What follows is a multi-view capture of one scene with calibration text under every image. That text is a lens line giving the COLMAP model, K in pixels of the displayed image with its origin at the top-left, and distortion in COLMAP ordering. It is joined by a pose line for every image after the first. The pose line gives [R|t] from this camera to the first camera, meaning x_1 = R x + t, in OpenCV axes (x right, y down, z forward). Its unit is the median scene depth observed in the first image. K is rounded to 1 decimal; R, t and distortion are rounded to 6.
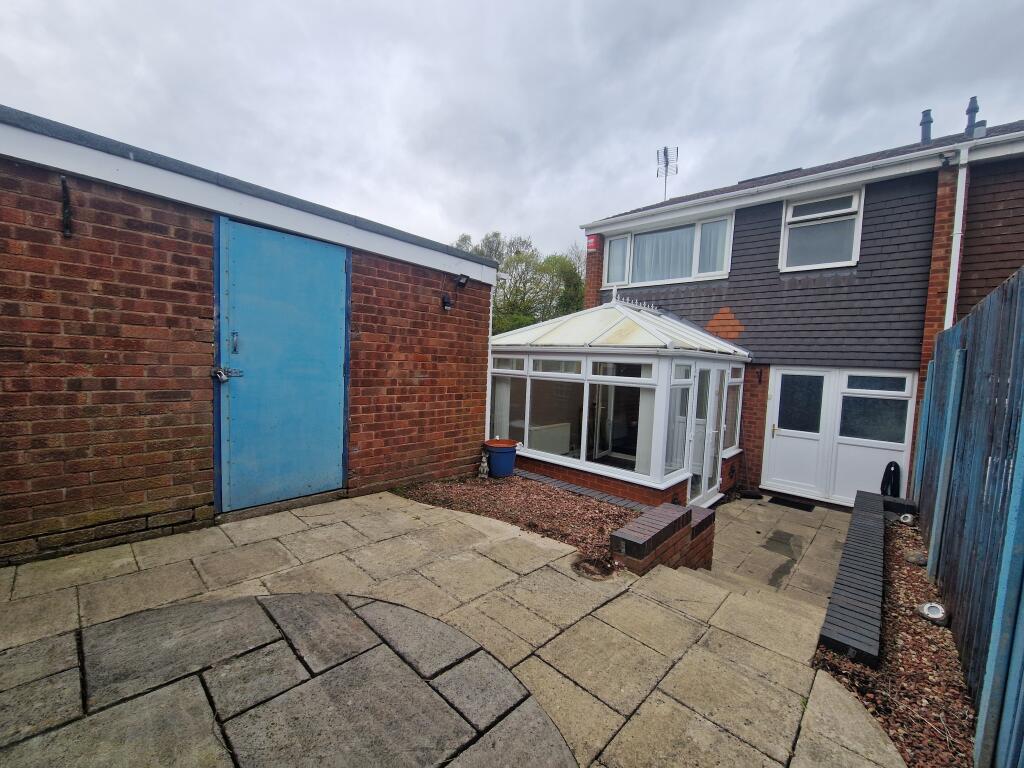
lens RADIAL K [[416.2, 0, 510.4], [0, 416.2, 387.7], [0, 0, 1]] dist [0.002982, -0.004018]
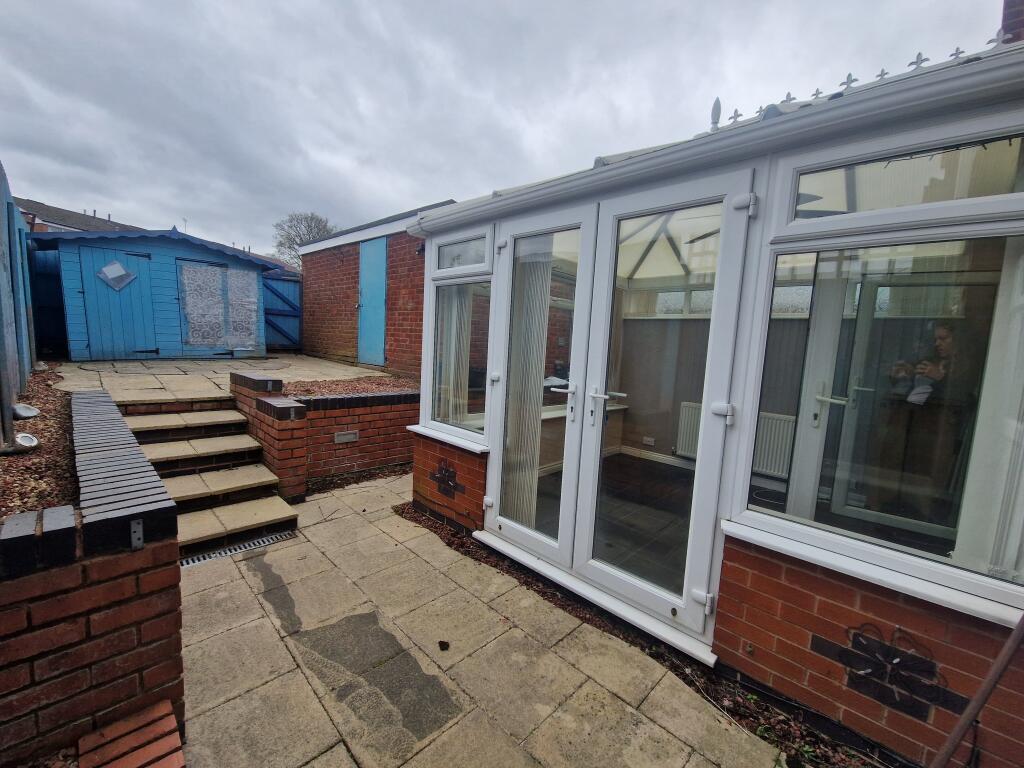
lens RADIAL K [[416.2, 0, 510.4], [0, 416.2, 387.7], [0, 0, 1]] dist [0.002982, -0.004018]
pose [[-0.017637, 0.064056, -0.997790, 0.776935], [-0.121240, 0.990445, 0.065727, 0.076973], [0.992466, 0.122132, -0.009702, 0.852081]]
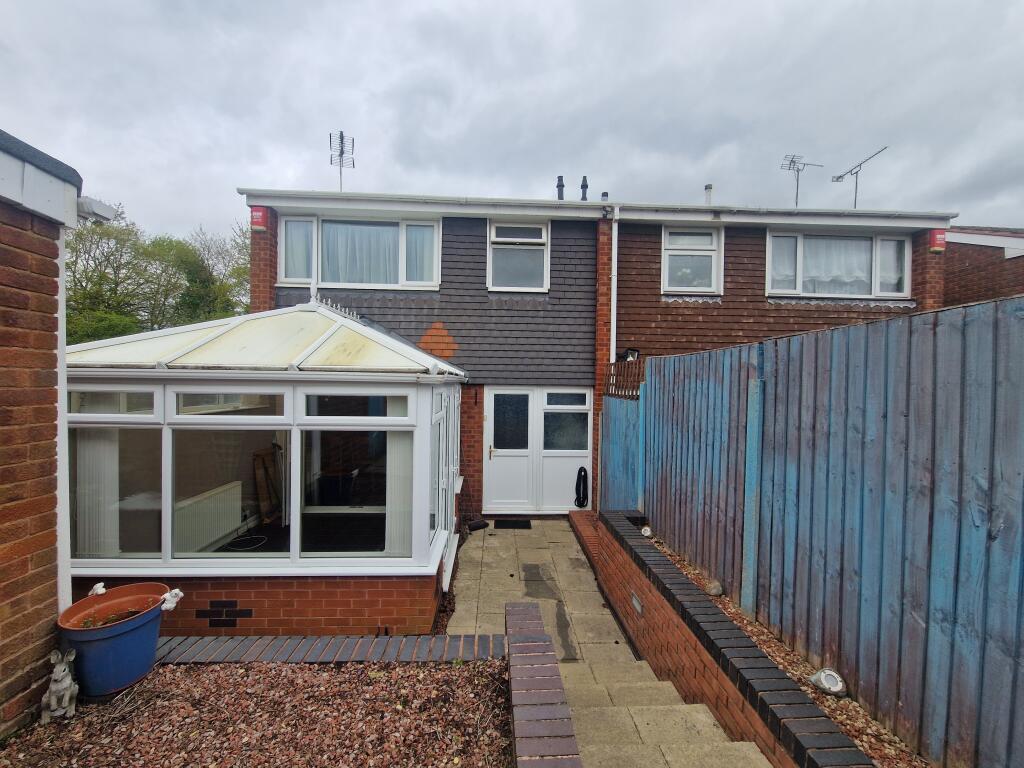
lens RADIAL K [[416.2, 0, 510.4], [0, 416.2, 387.7], [0, 0, 1]] dist [0.002982, -0.004018]
pose [[0.703675, -0.040364, 0.709375, -0.021172], [0.061750, 0.998082, -0.004462, -0.042453], [-0.707834, 0.046944, 0.704817, 0.290407]]
